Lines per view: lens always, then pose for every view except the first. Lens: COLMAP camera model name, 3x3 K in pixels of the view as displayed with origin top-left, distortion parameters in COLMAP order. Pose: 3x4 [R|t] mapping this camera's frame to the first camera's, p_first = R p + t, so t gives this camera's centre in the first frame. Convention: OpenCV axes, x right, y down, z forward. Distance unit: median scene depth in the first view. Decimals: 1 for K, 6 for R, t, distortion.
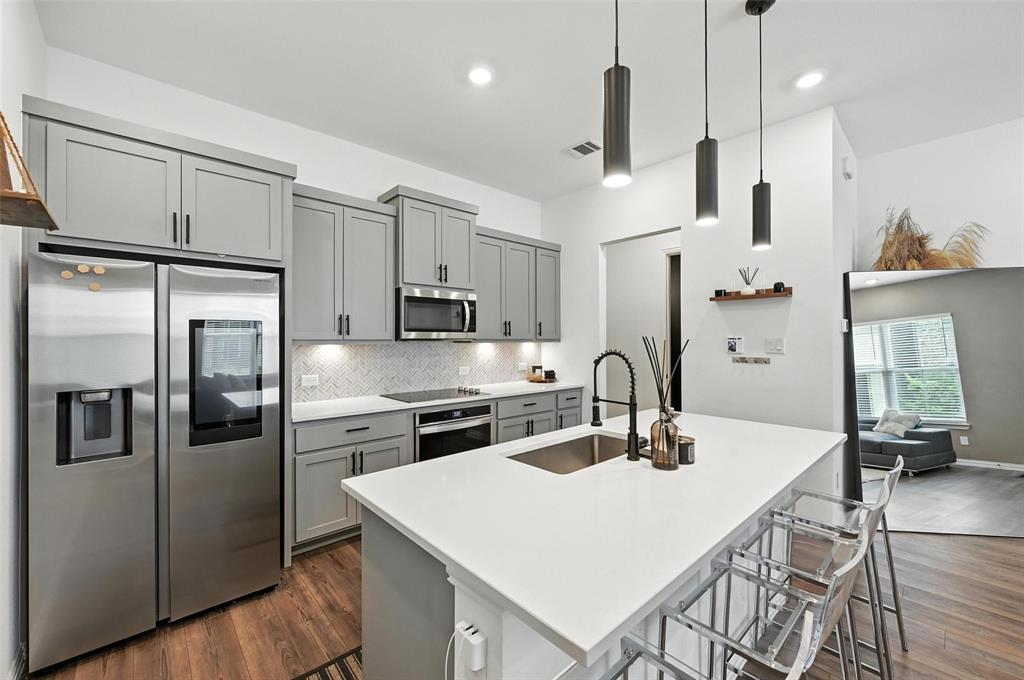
lens RADIAL K [[407.8, 0, 509.7], [0, 407.8, 342.2], [0, 0, 1]] dist [0.009750, 0.000029]
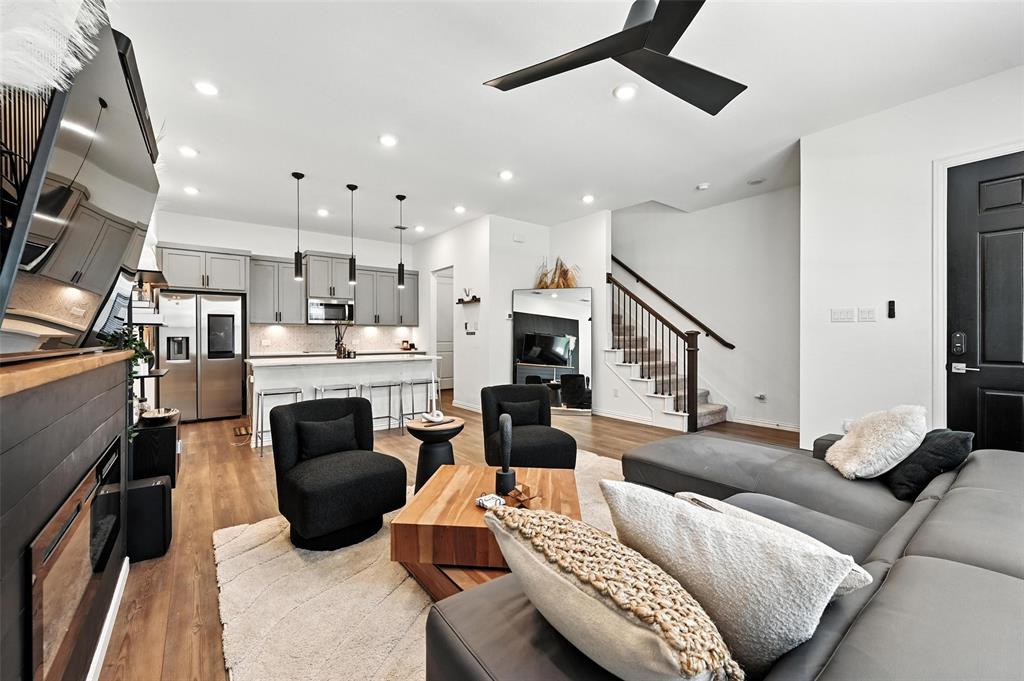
lens RADIAL K [[407.8, 0, 509.9], [0, 407.8, 340.1], [0, 0, 1]] dist [0.009750, 0.000029]
pose [[0.996949, -0.001035, -0.078045, 0.806381], [0.001359, 0.999991, 0.004099, 0.060830], [0.078040, -0.004193, 0.996941, -0.879564]]
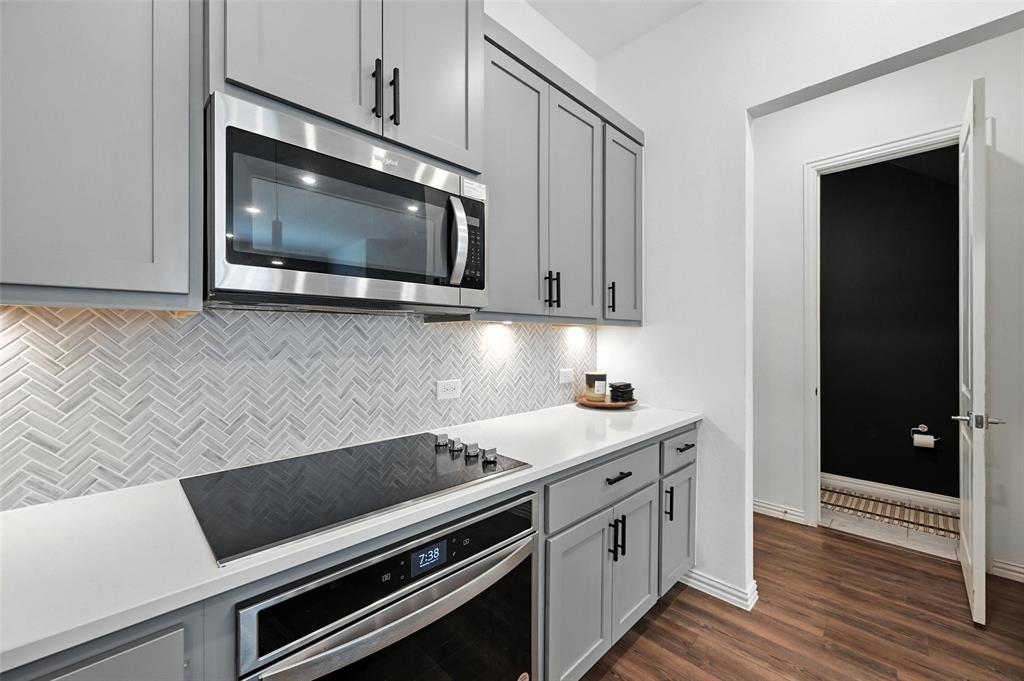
lens RADIAL K [[407.8, 0, 510.2], [0, 407.8, 338.8], [0, 0, 1]] dist [0.009750, 0.000029]
pose [[0.998800, 0.000495, 0.048983, -0.076660], [-0.000212, 0.999983, -0.005787, 0.021690], [-0.048985, 0.005770, 0.998783, 0.627774]]
